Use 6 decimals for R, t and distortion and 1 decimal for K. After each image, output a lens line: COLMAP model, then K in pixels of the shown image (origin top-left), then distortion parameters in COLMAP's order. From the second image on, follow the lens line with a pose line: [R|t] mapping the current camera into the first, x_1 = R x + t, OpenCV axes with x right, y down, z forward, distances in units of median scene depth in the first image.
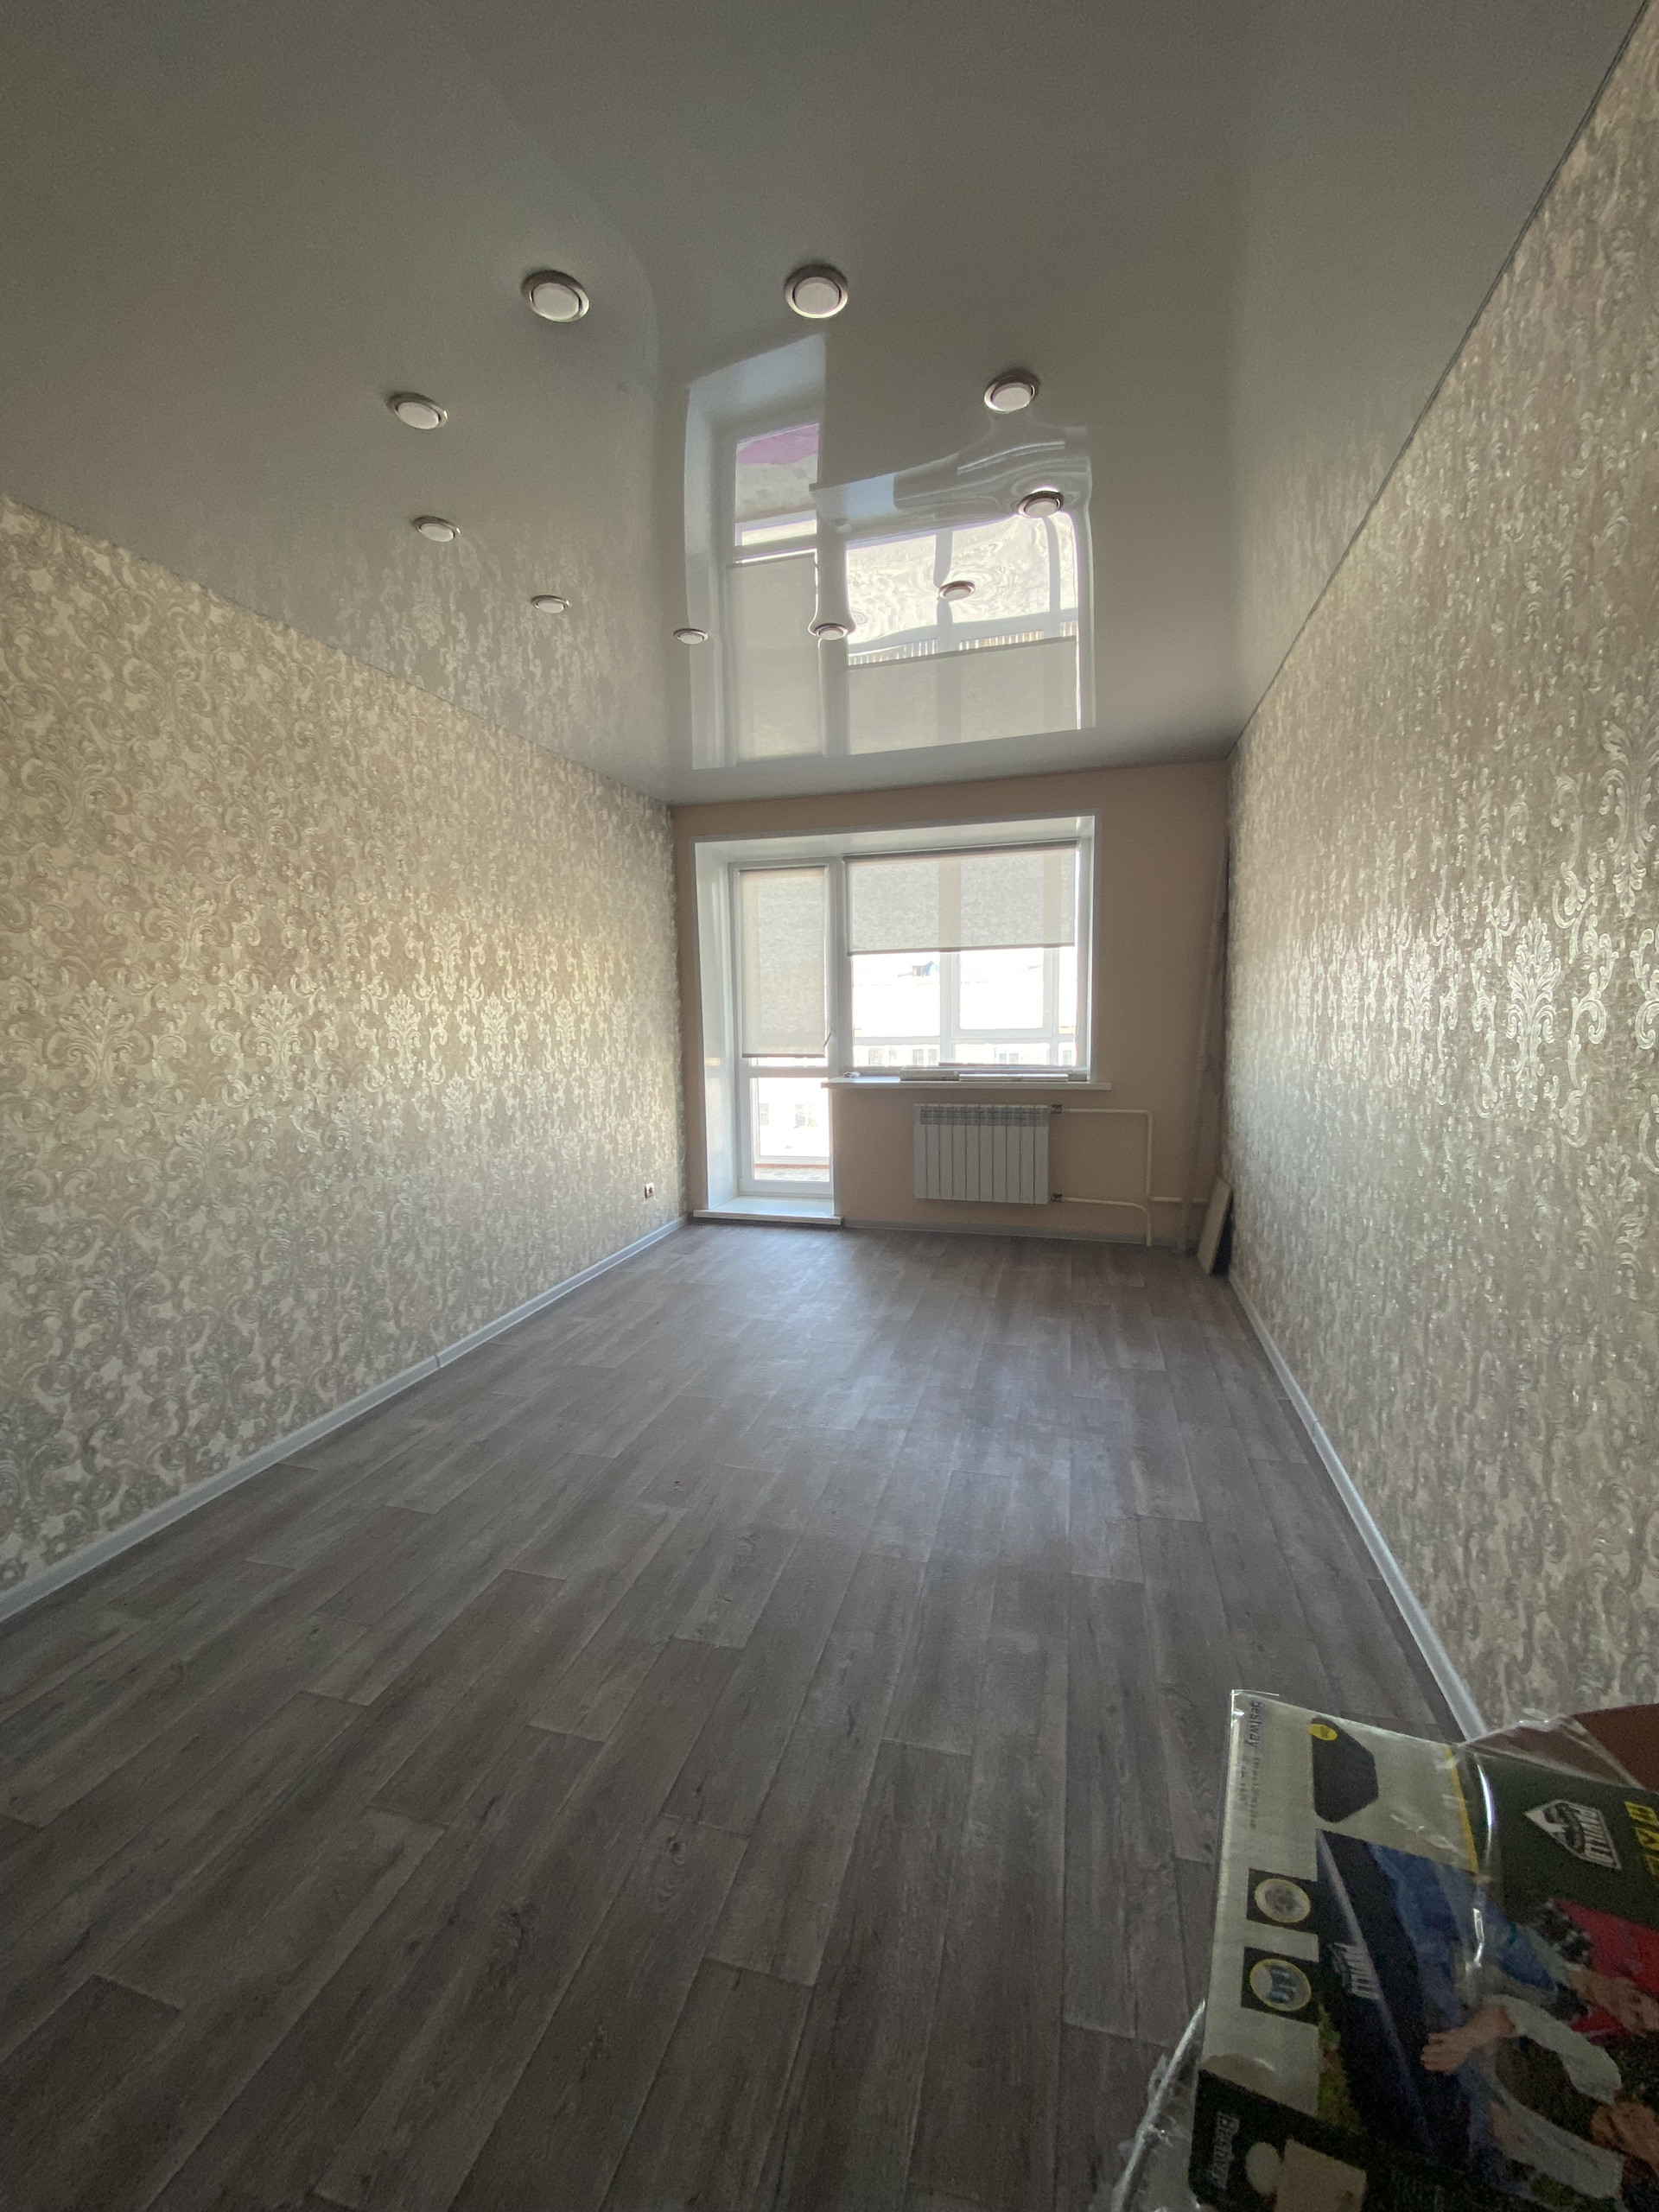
lens RADIAL K [[903.5, 0, 822.5], [0, 903.5, 1095.0], [0, 0, 1]] dist [0.024247, -0.022350]
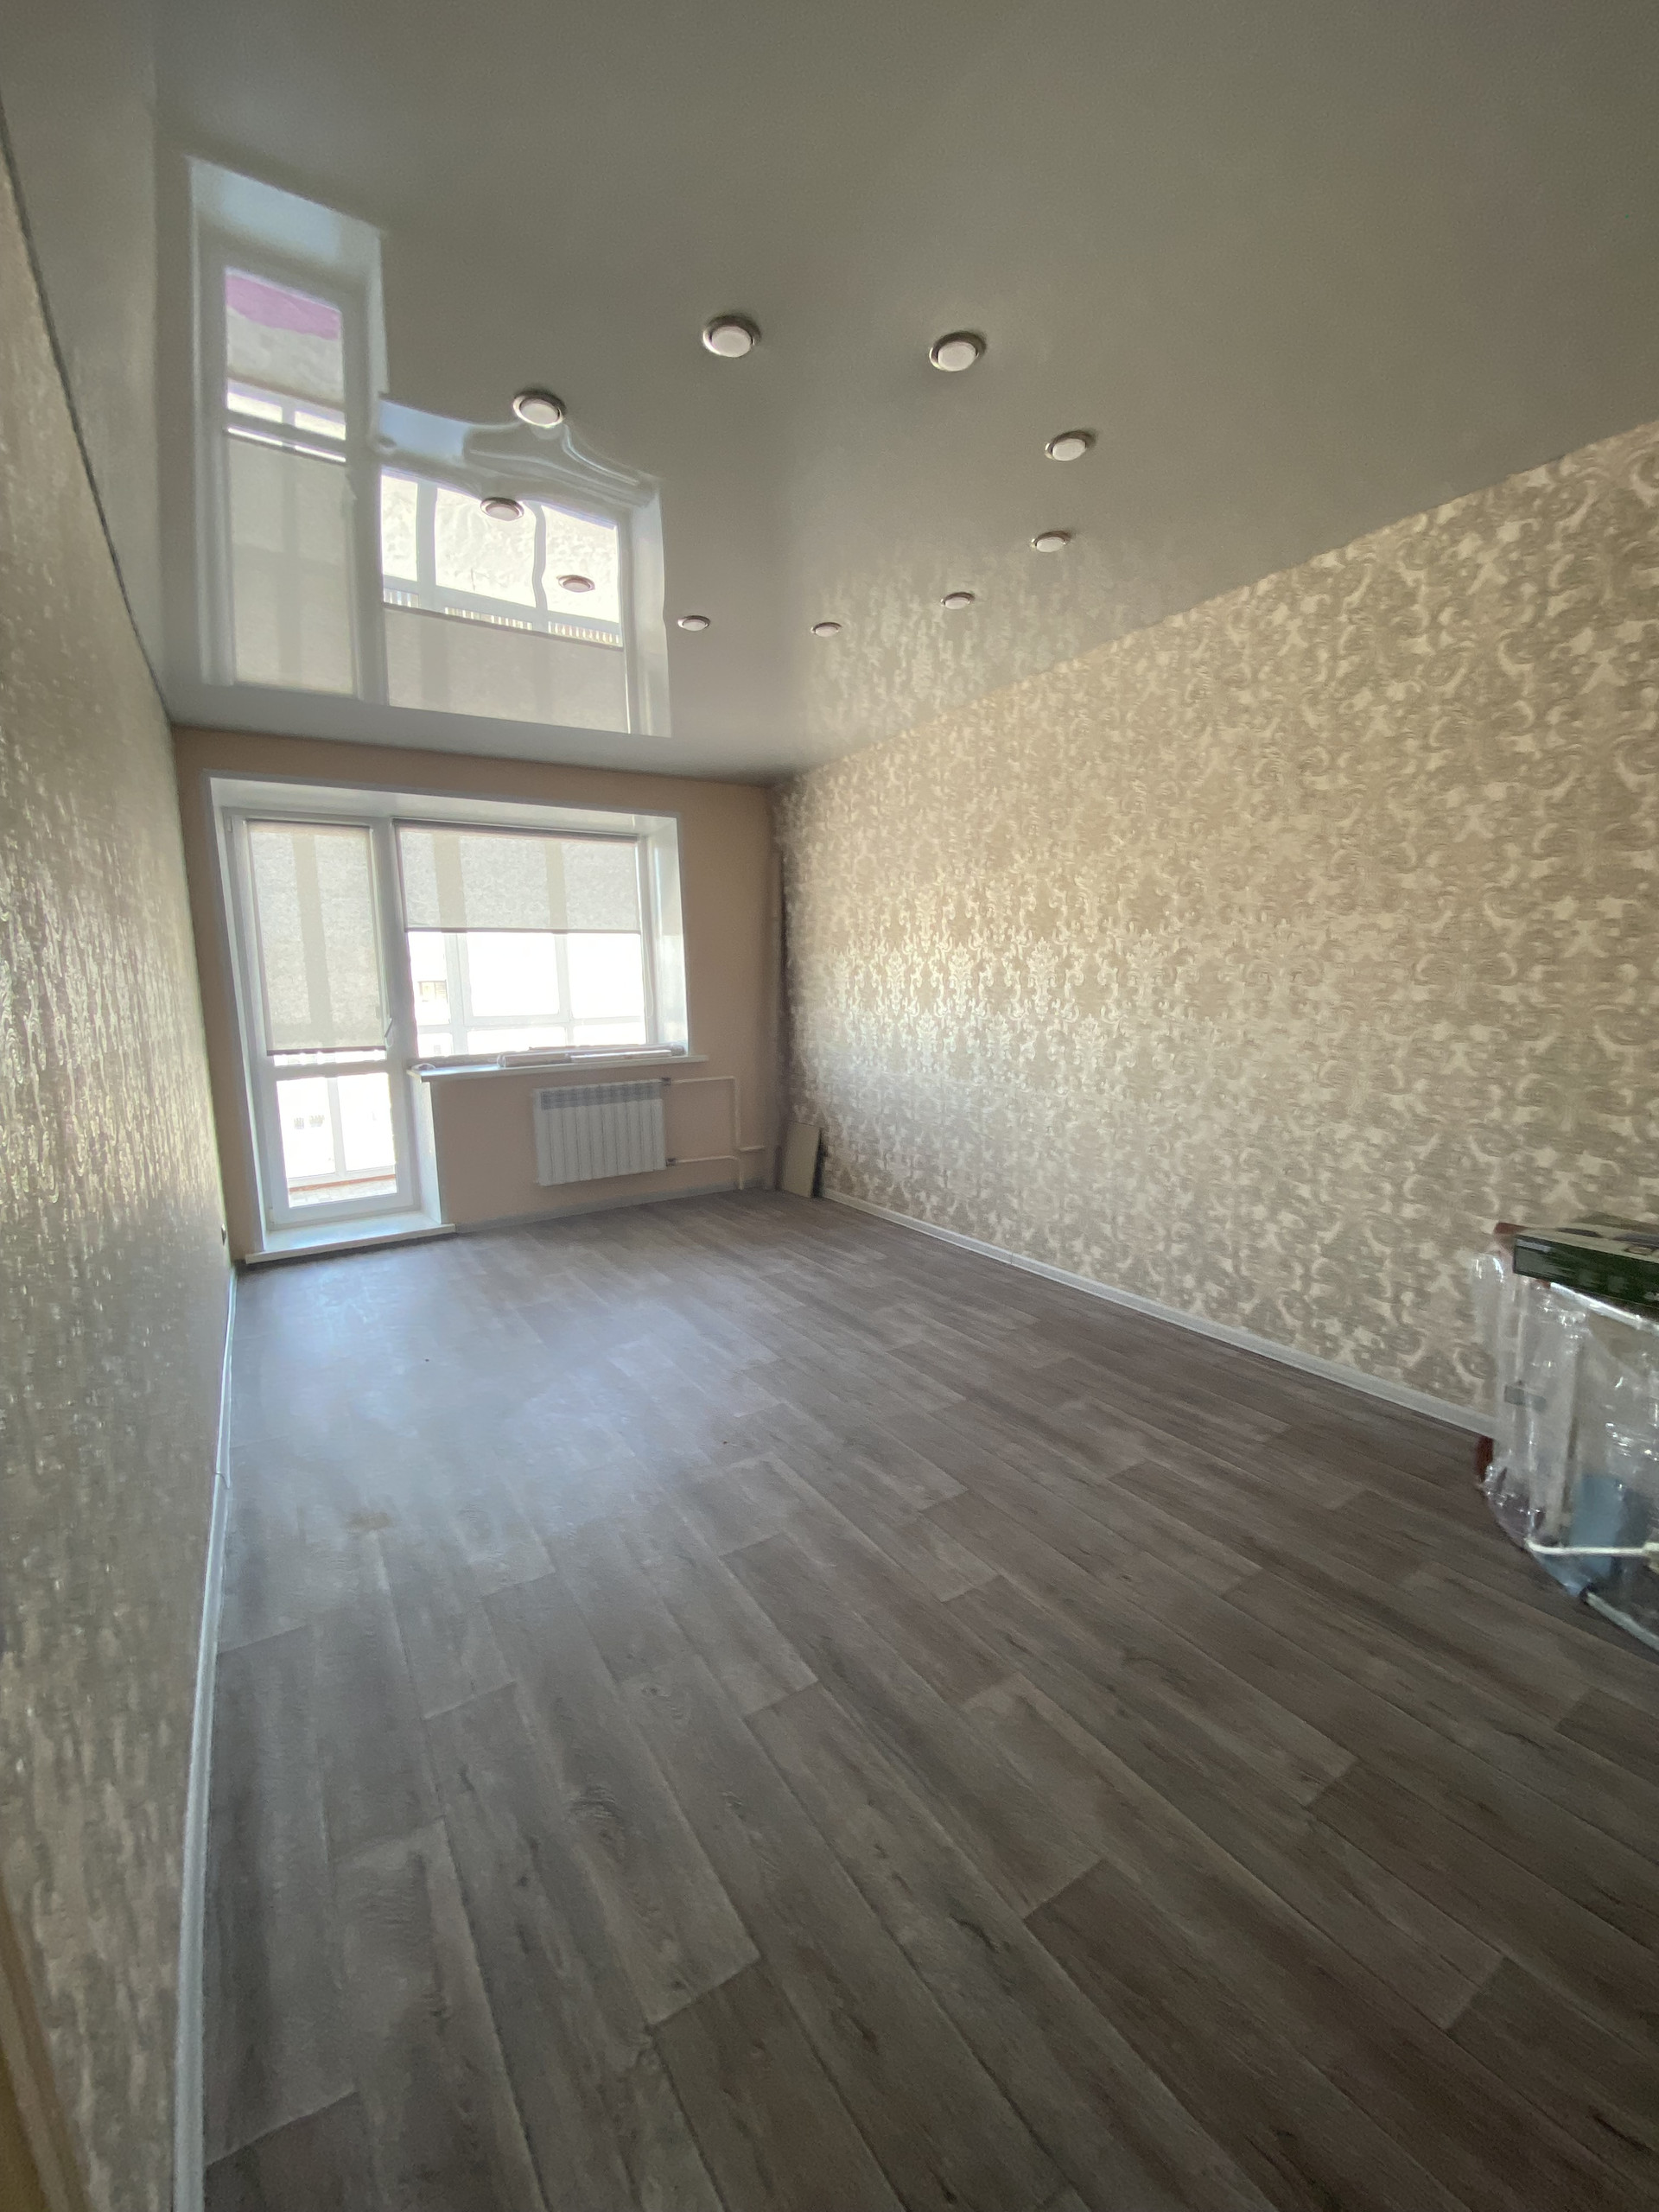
lens RADIAL K [[907.6, 0, 825.9], [0, 907.6, 1096.1], [0, 0, 1]] dist [0.014689, -0.017982]
pose [[0.661453, -0.087369, 0.744880, -0.429136], [0.086170, 0.995467, 0.040243, 0.005471], [-0.745020, 0.037568, 0.665983, 0.119988]]
